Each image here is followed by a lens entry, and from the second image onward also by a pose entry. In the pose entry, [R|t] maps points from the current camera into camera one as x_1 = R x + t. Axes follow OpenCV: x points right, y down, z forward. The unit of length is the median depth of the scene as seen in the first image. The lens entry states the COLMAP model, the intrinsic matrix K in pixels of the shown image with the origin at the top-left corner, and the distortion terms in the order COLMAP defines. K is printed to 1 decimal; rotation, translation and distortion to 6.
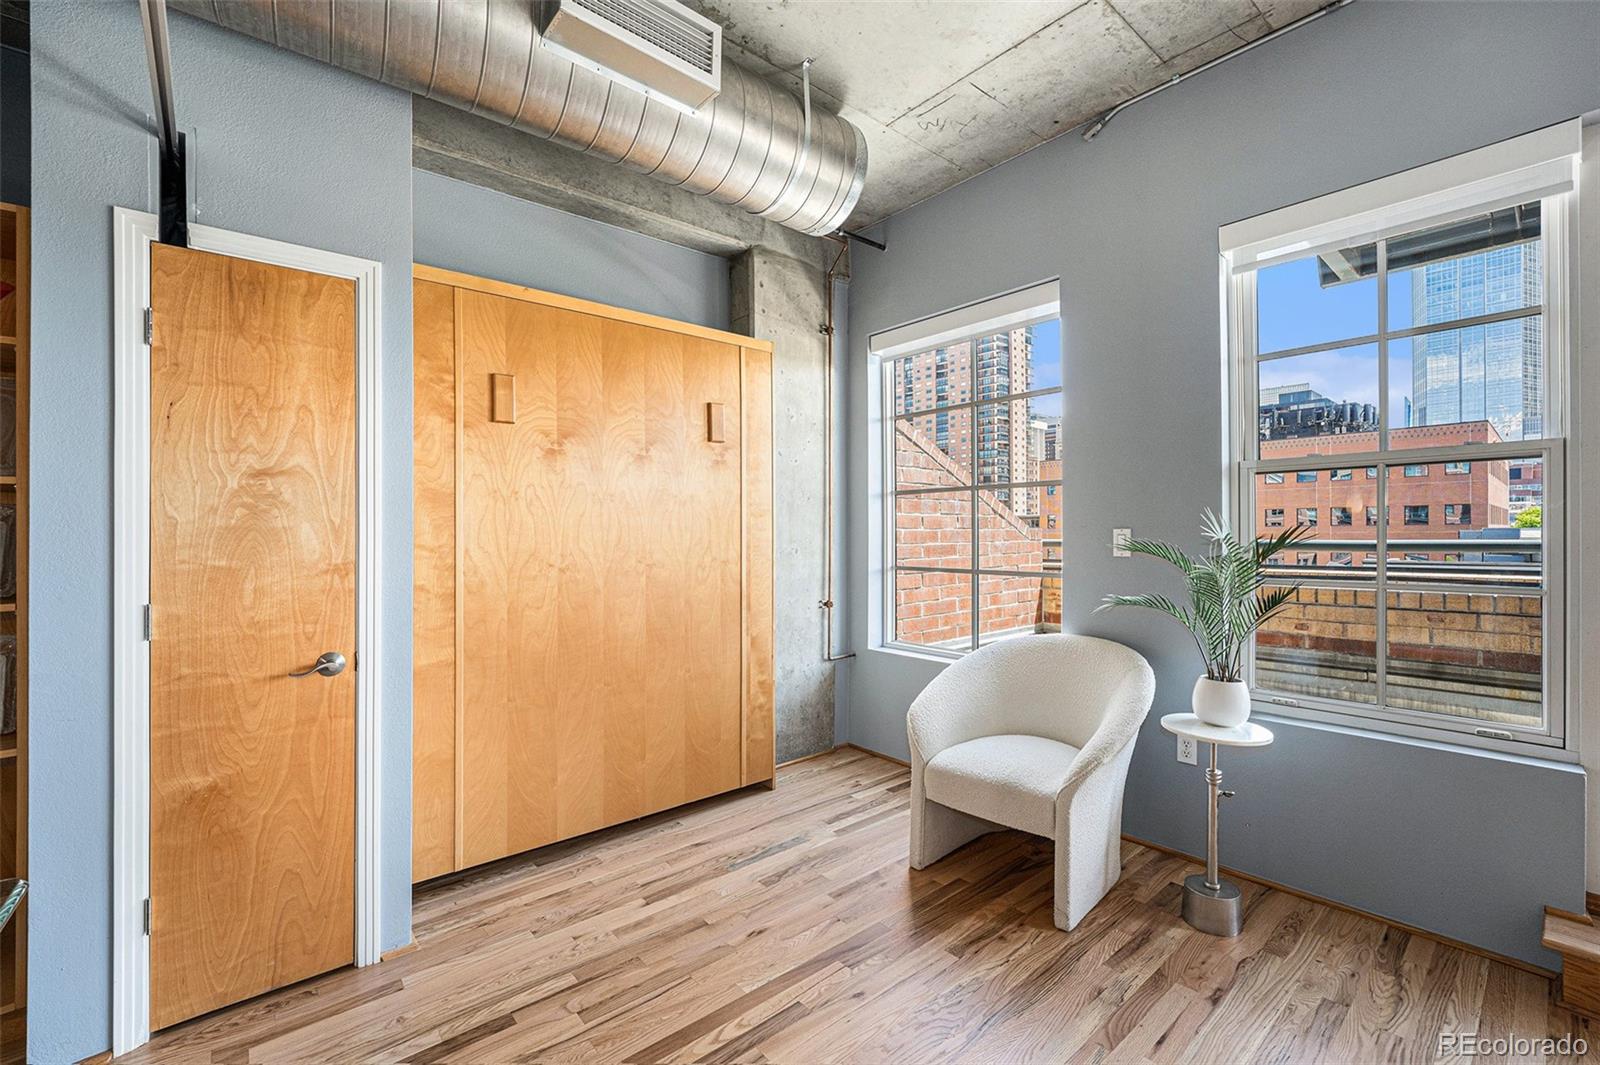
lens RADIAL K [[666.1, 0, 789.2], [0, 666.1, 532.2], [0, 0, 1]] dist [-0.017705, -0.000517]
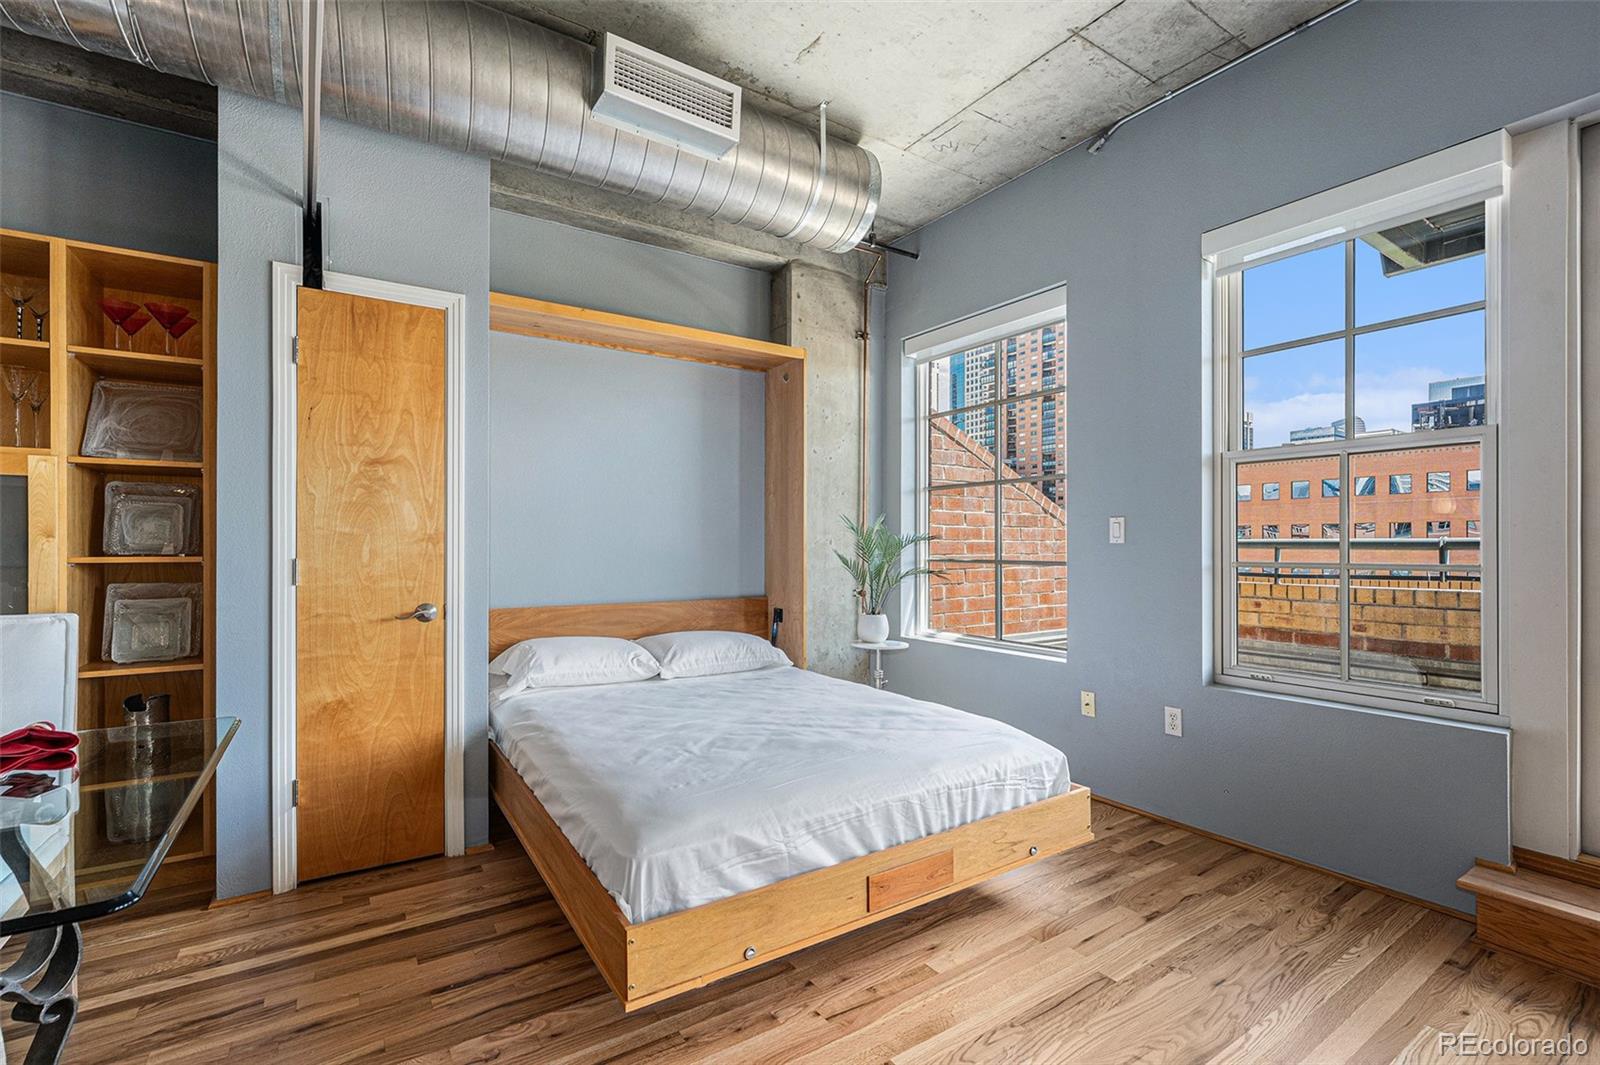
lens RADIAL K [[709.2, 0, 811.5], [0, 709.2, 543.3], [0, 0, 1]] dist [-0.010549, 0.001170]
pose [[0.995208, 0.006362, -0.097569, 0.140777], [-0.006468, 0.999979, -0.000768, 0.049075], [0.097562, 0.001395, 0.995228, -0.223399]]
